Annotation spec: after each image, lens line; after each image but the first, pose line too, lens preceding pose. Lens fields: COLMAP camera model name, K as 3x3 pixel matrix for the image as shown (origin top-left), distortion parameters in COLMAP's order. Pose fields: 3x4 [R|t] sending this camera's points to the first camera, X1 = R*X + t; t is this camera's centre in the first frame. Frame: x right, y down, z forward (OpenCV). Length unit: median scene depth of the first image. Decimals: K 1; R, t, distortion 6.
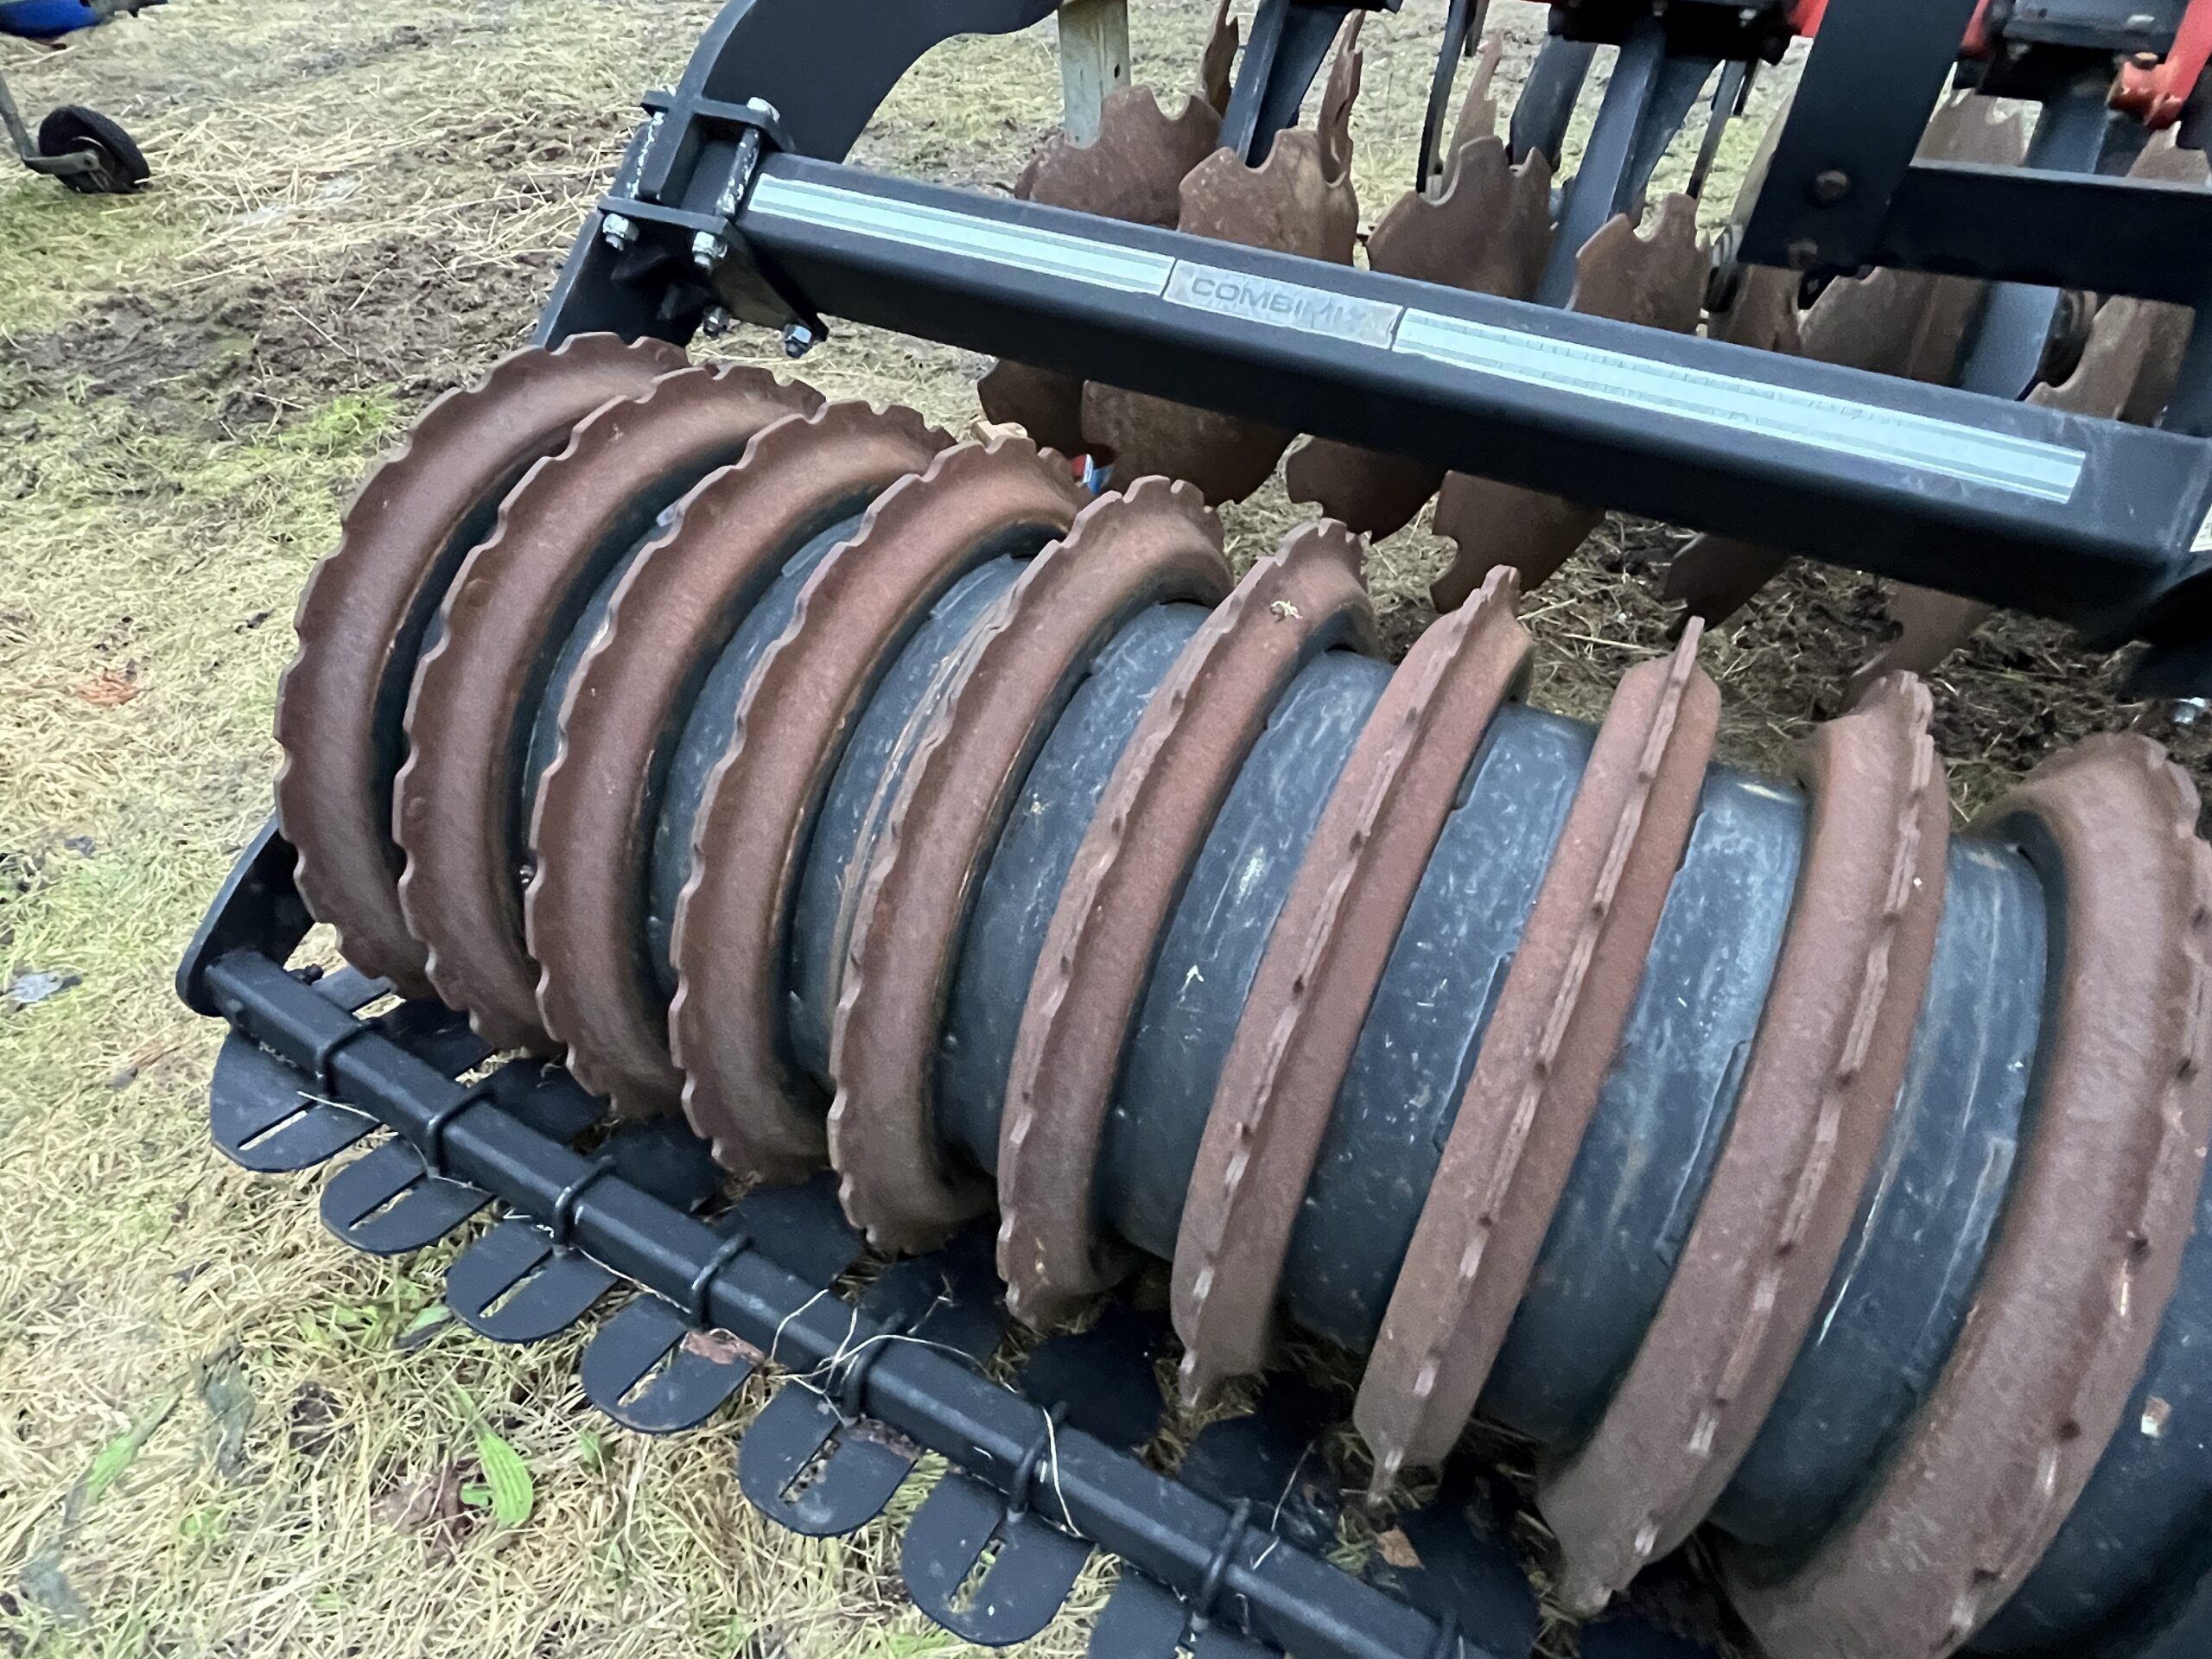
lens RADIAL K [[1332.5, 0, 1084.7], [0, 1332.5, 831.6], [0, 0, 1]] dist [-0.001000, -0.003179]
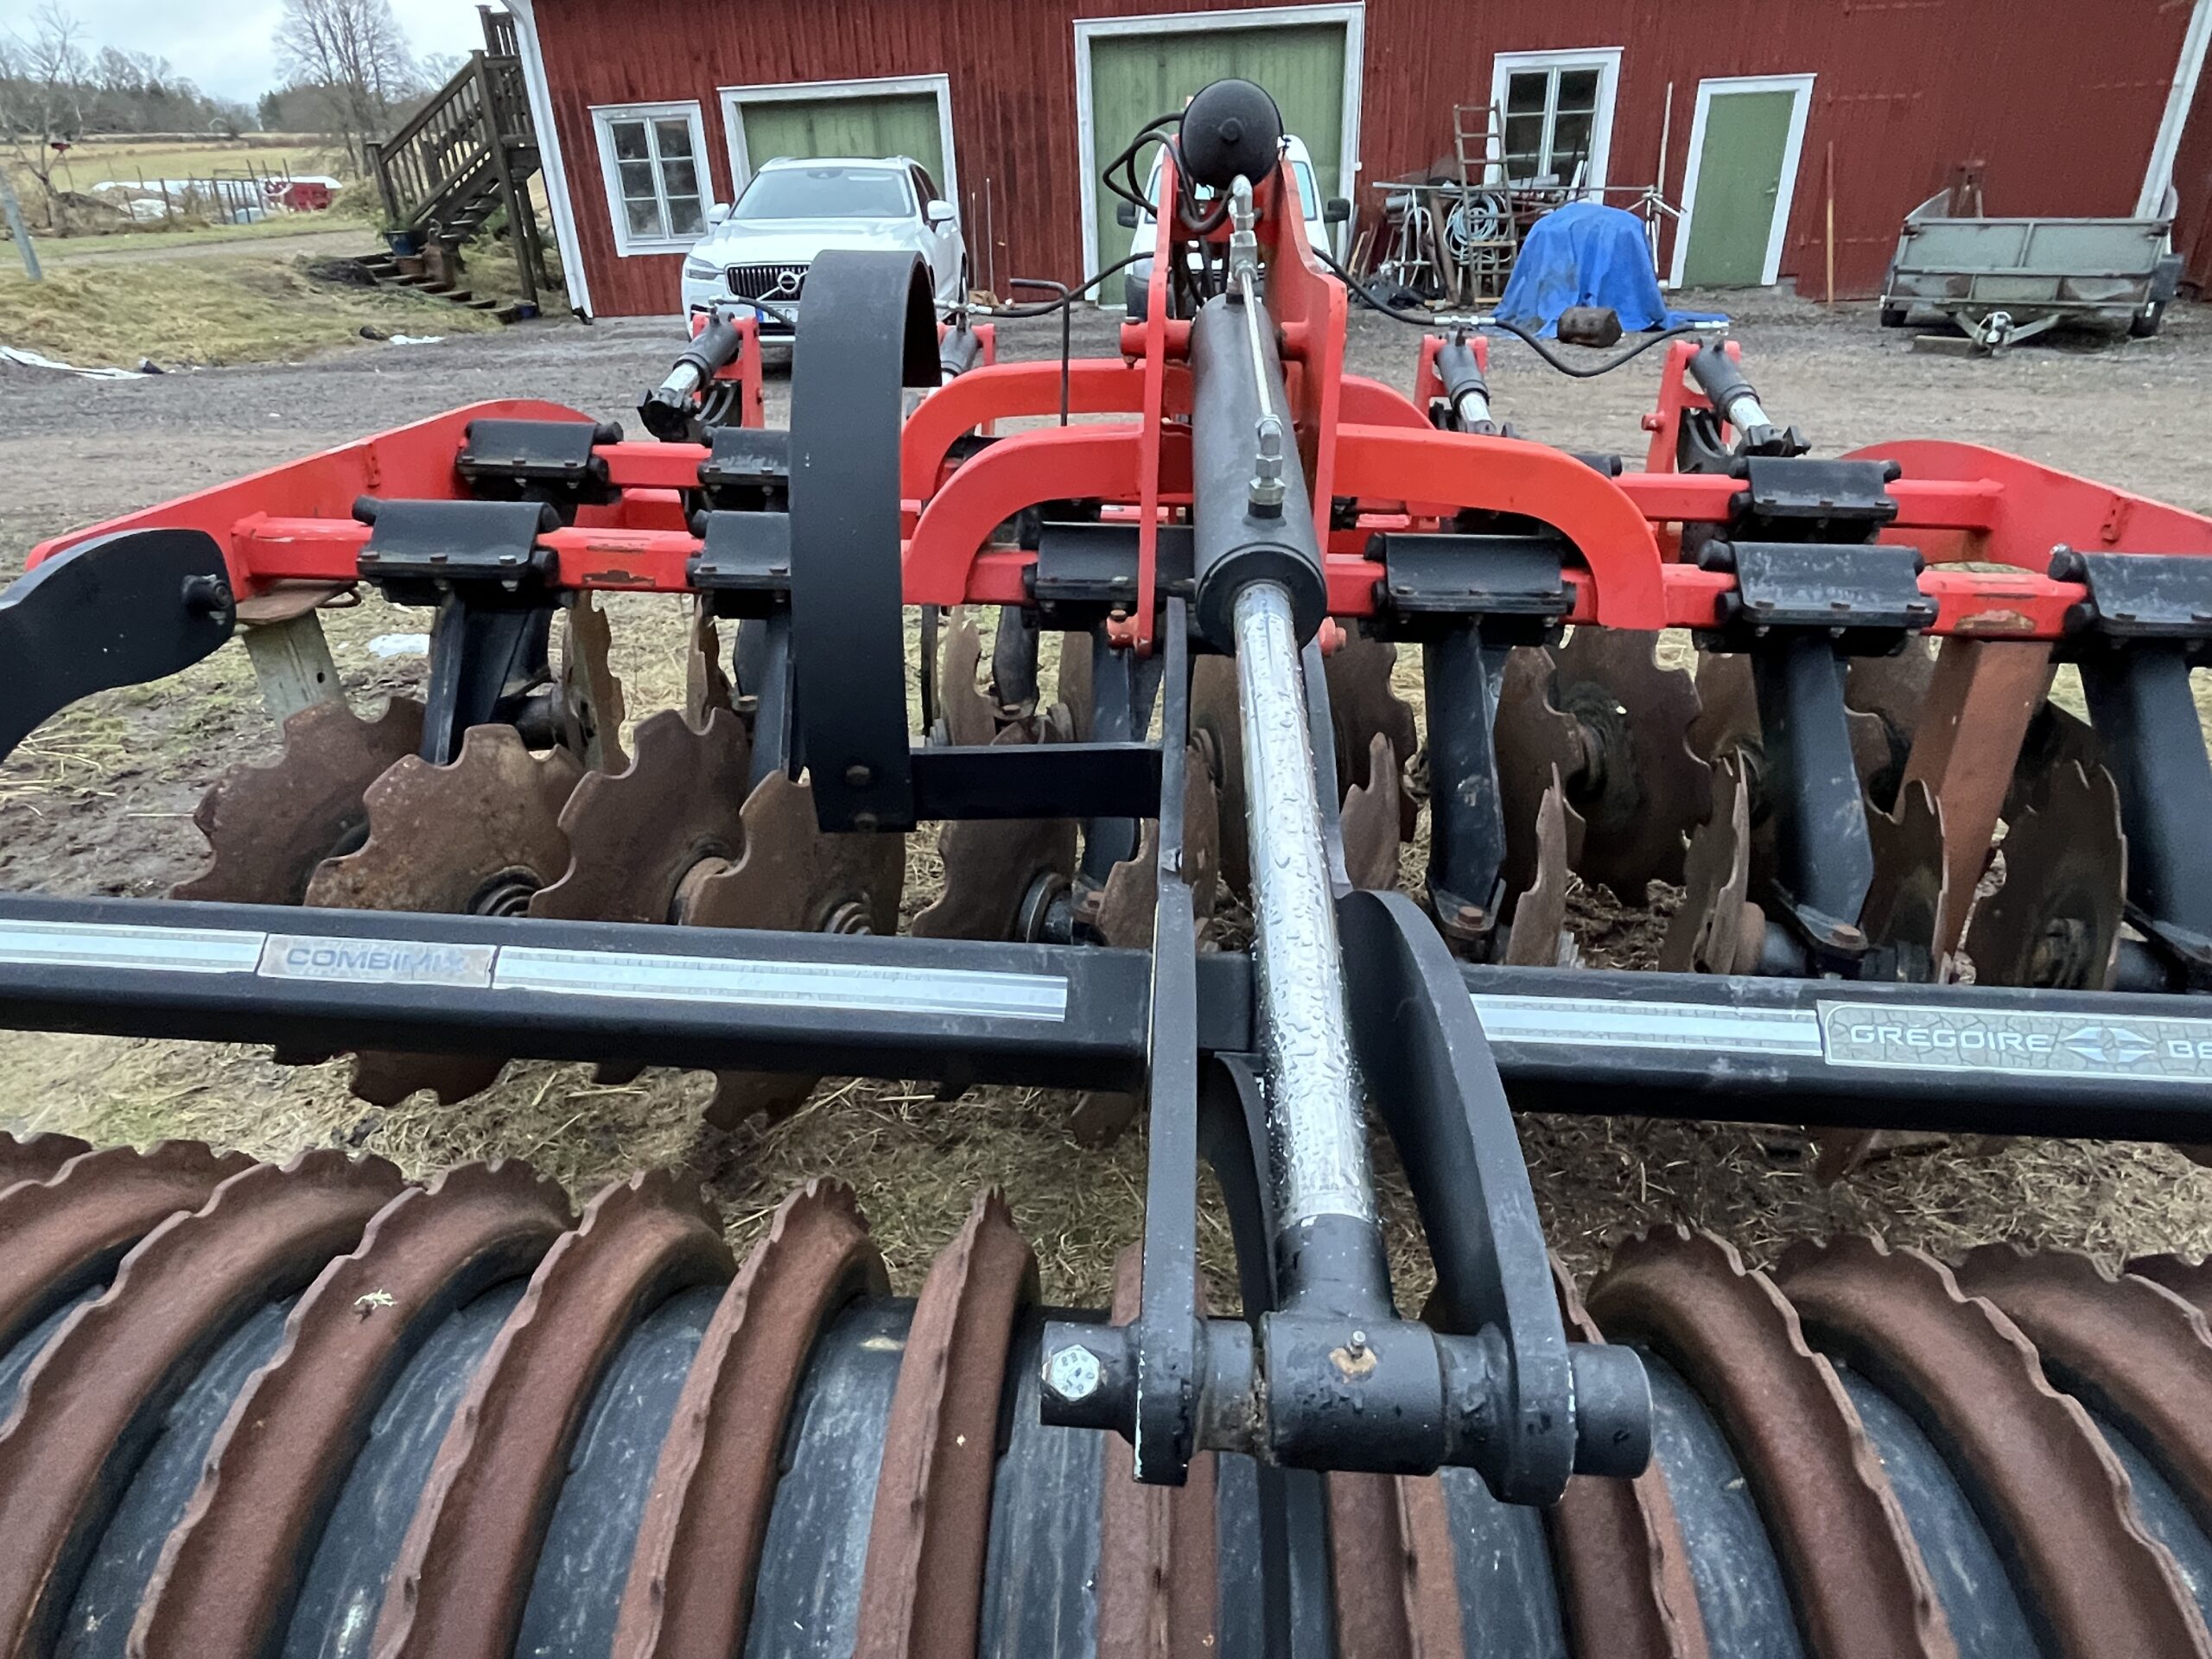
lens RADIAL K [[1332.5, 0, 1087.6], [0, 1332.5, 836.0], [0, 0, 1]] dist [-0.001000, -0.003179]
pose [[0.909532, -0.182131, 0.373603, 0.269178], [0.280907, 0.931872, -0.229576, -0.095797], [-0.306337, 0.313755, 0.898730, -0.110723]]
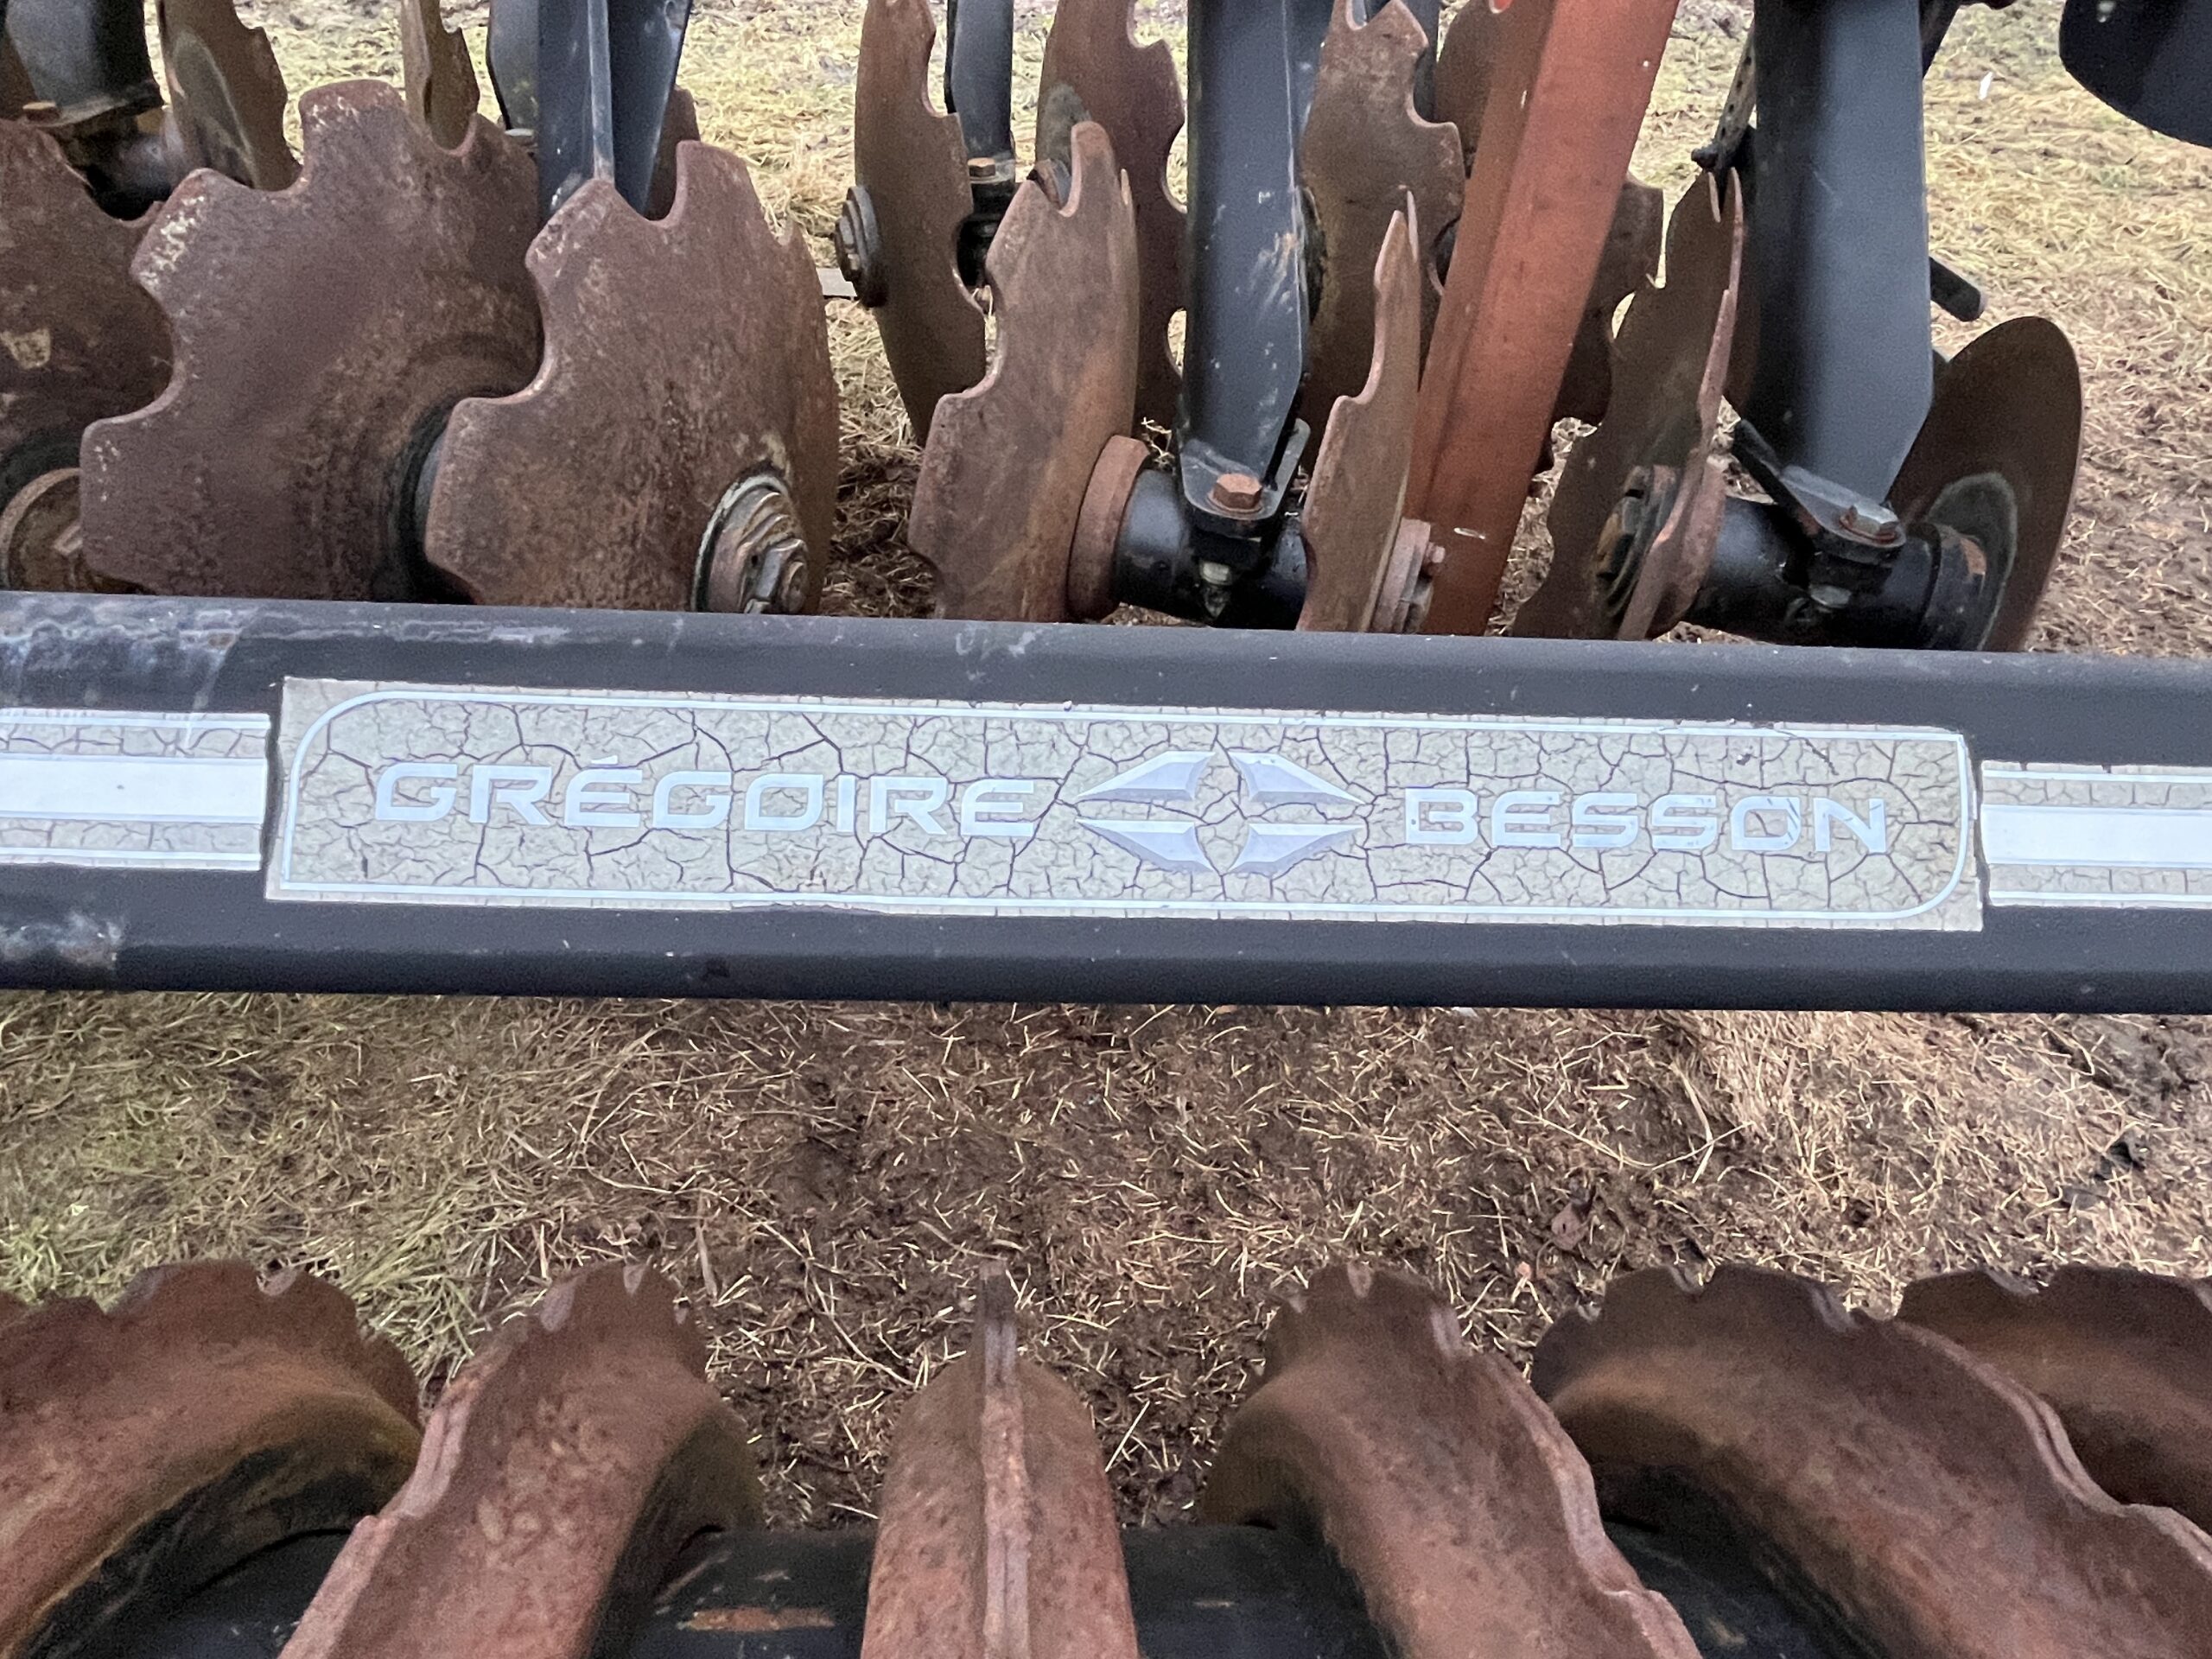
lens RADIAL K [[1332.5, 0, 1087.7], [0, 1332.5, 848.1], [0, 0, 1]] dist [-0.001000, -0.003179]
pose [[0.861962, -0.318819, 0.394178, 1.102669], [0.304573, 0.947214, 0.100106, -0.001422], [-0.405286, 0.033768, 0.913566, 0.303206]]
